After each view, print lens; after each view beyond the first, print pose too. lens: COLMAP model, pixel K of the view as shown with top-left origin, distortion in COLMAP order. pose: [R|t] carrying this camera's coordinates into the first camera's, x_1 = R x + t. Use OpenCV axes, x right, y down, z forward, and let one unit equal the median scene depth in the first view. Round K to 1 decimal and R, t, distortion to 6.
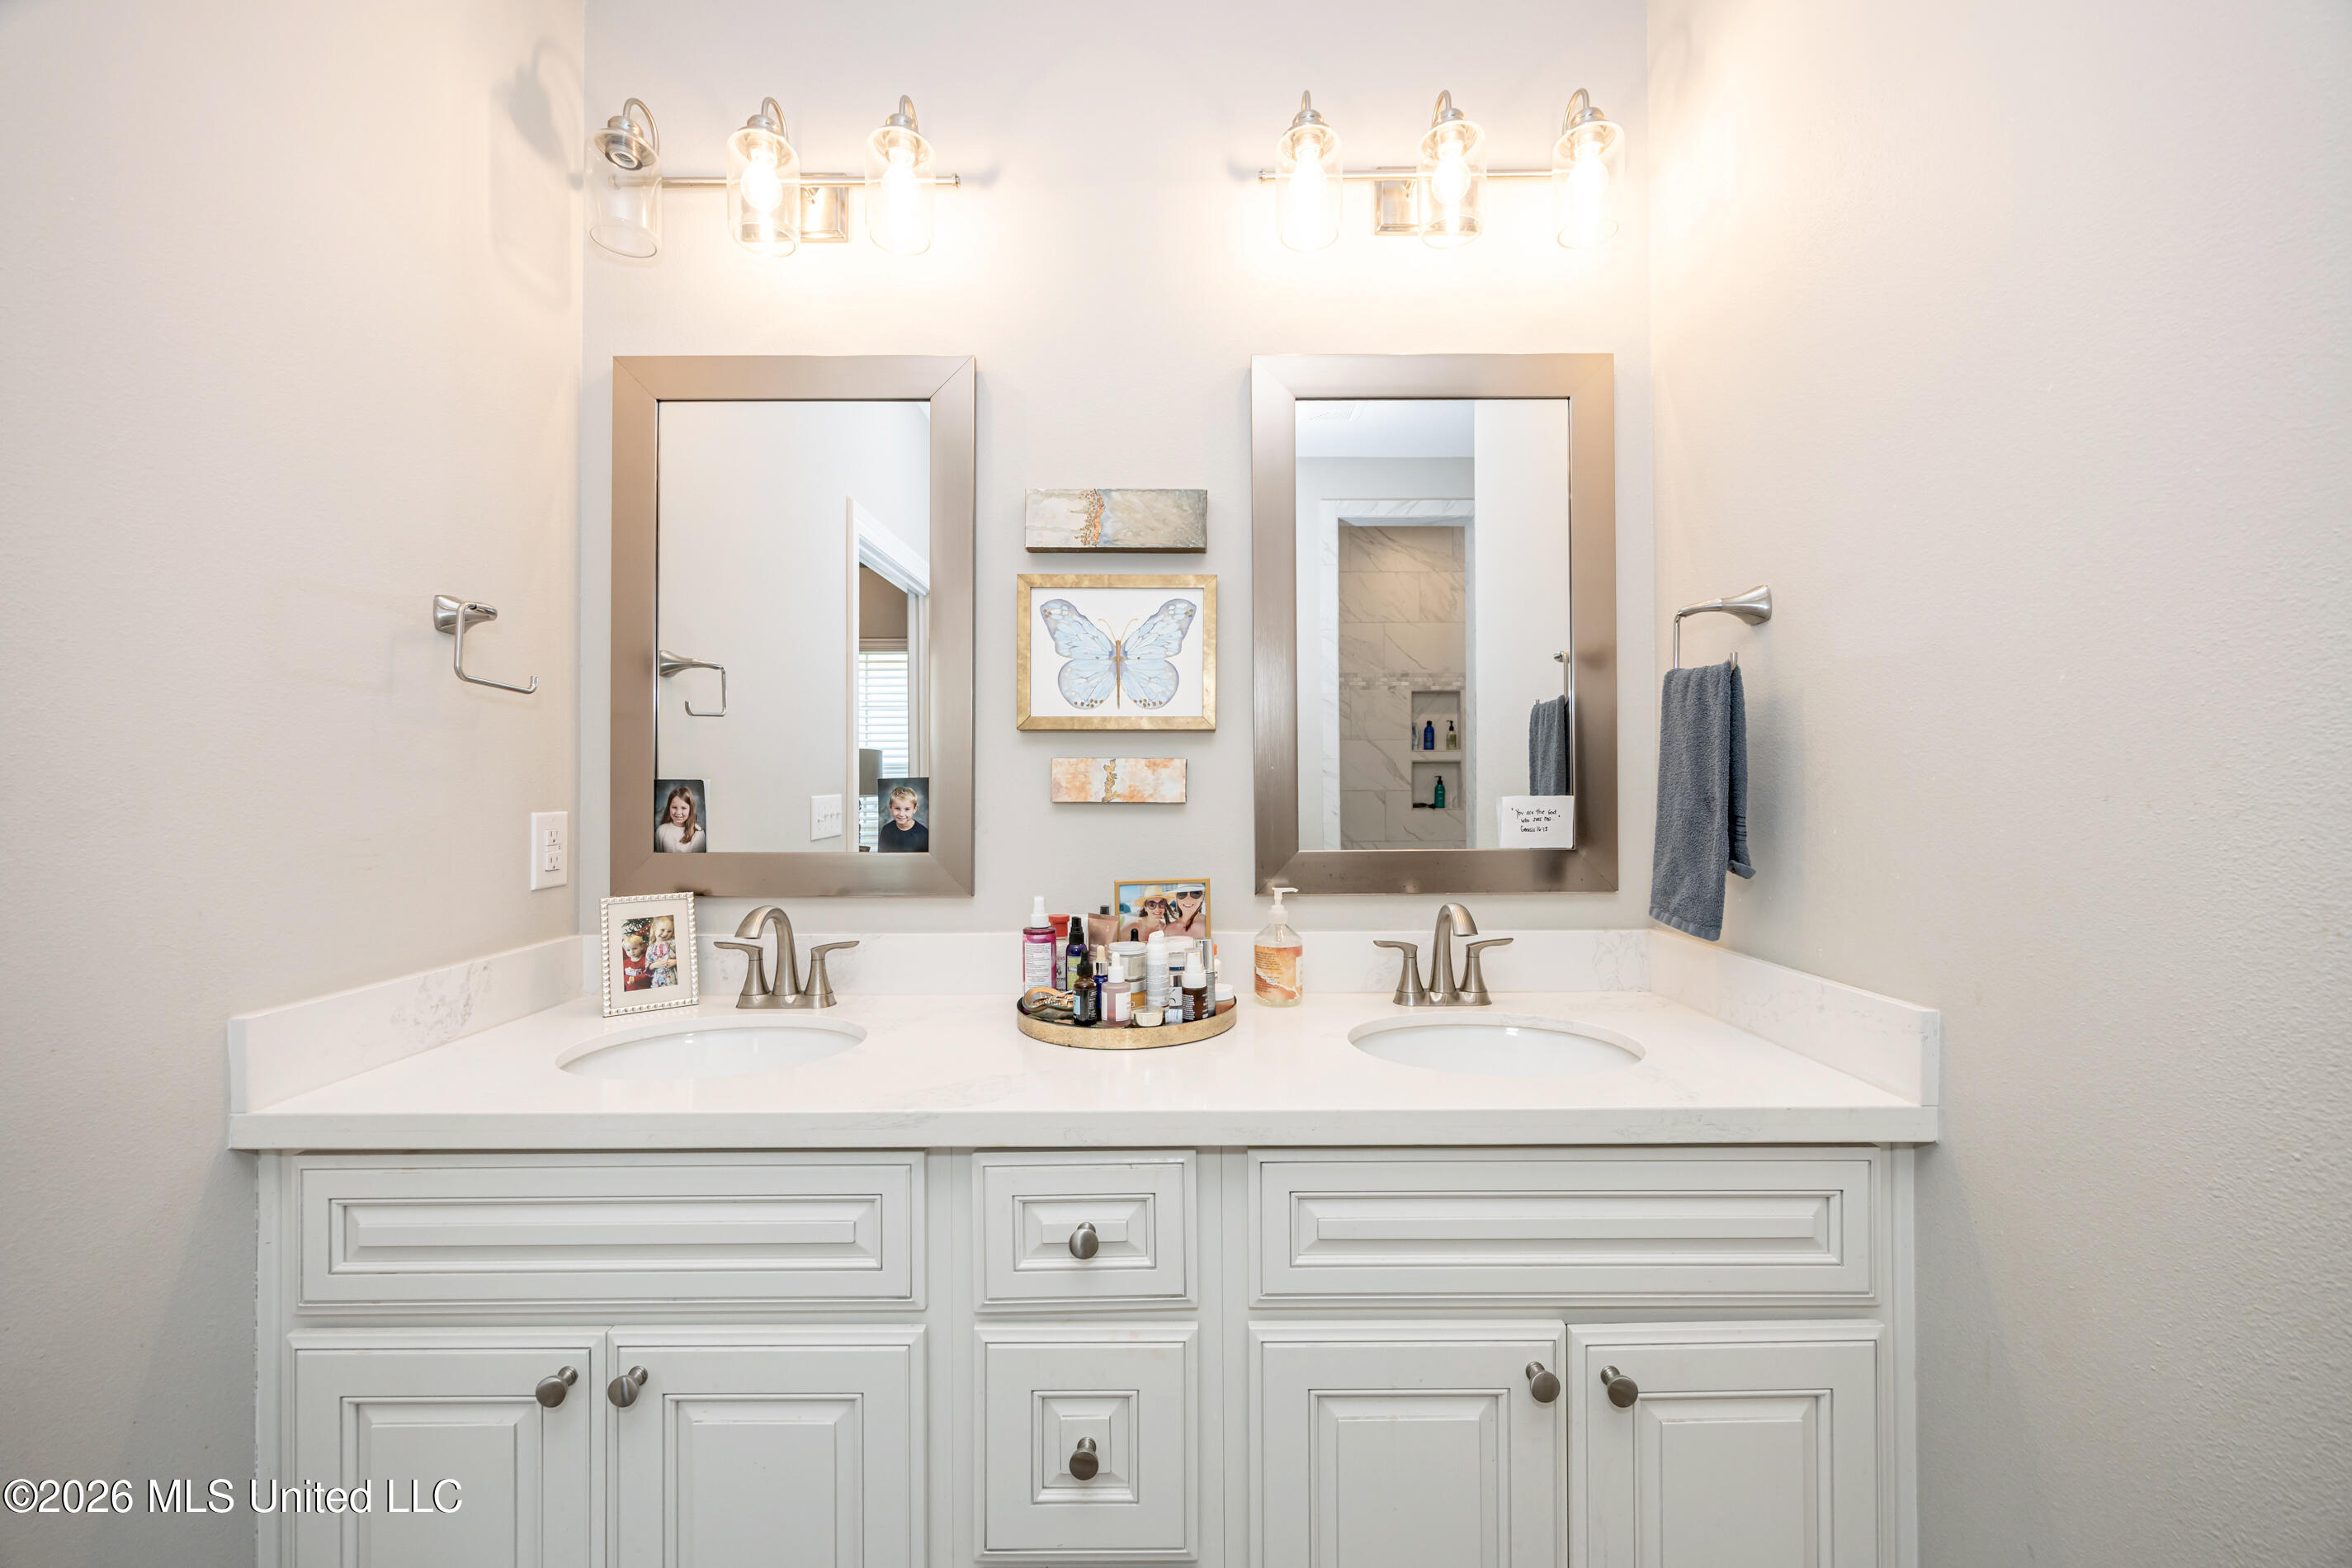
lens RADIAL K [[910.4, 0, 1192.5], [0, 910.4, 775.2], [0, 0, 1]] dist [-0.000442, -0.000082]
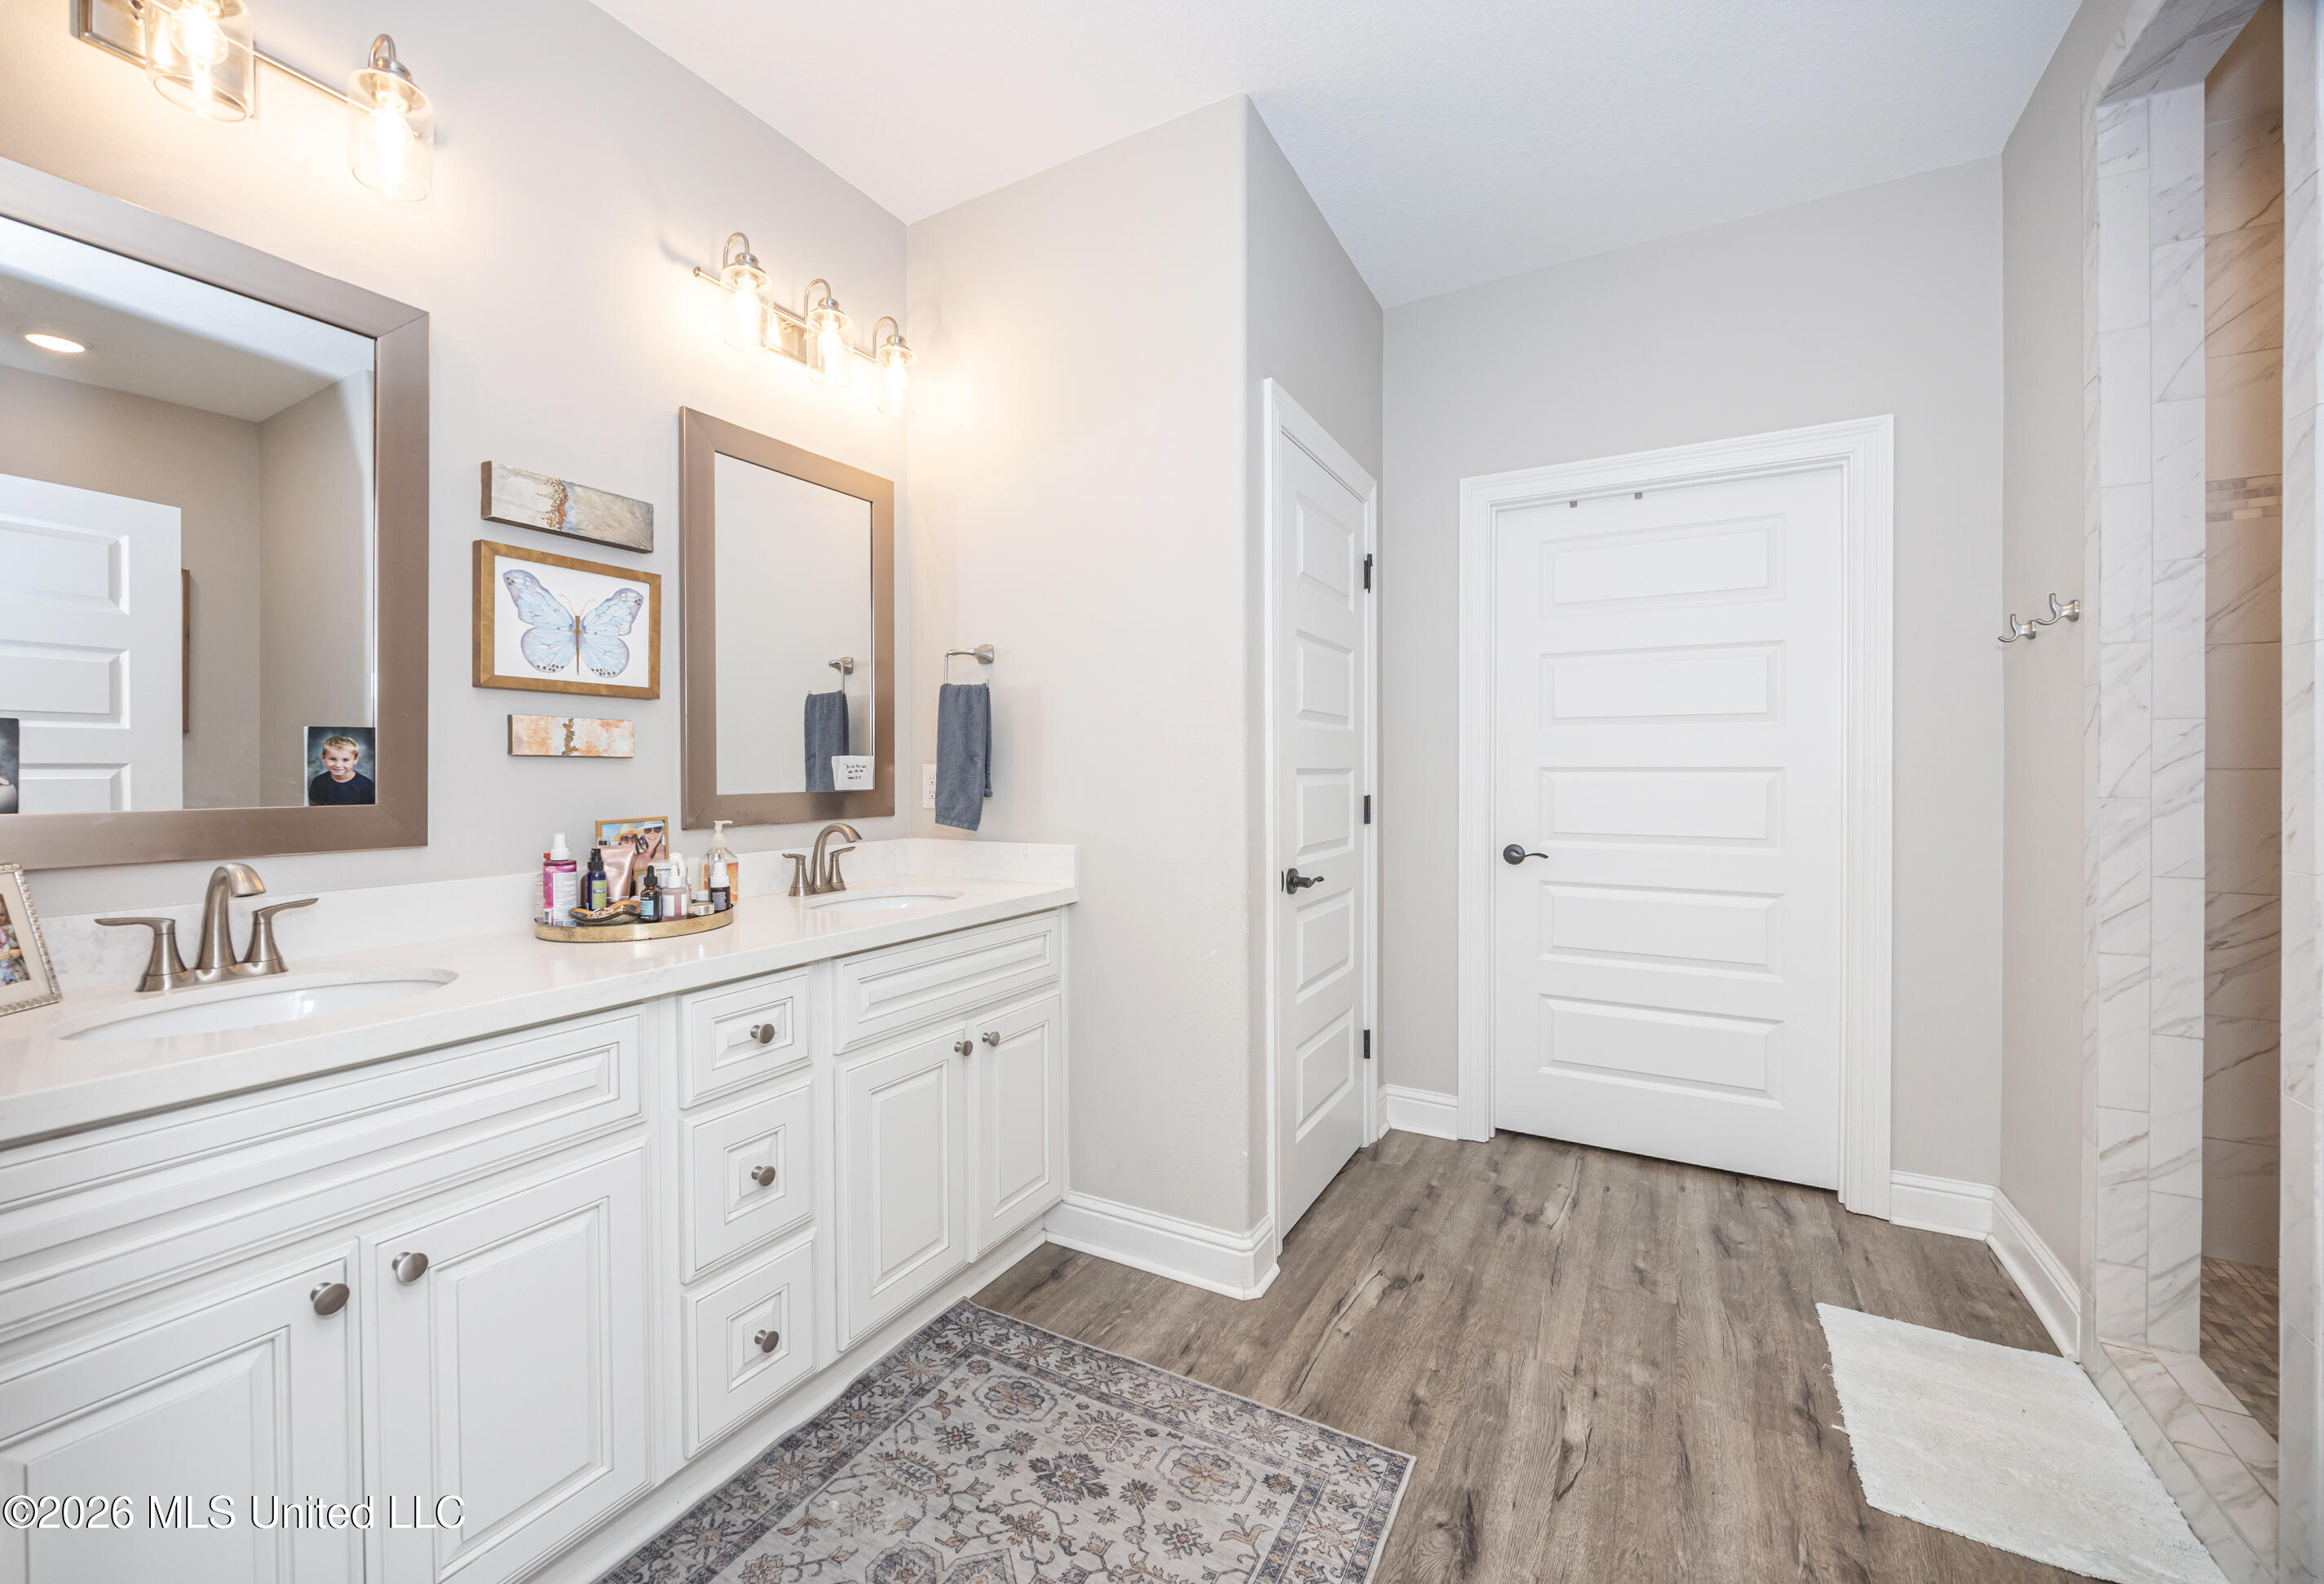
lens RADIAL K [[930.7, 0, 1160.1], [0, 930.7, 778.8], [0, 0, 1]] dist [0.000302, -0.000121]
pose [[0.488538, -0.006096, 0.872521, -0.765228], [-0.005695, 0.999932, 0.010175, 0.043305], [-0.872524, -0.009940, 0.488470, -0.226708]]
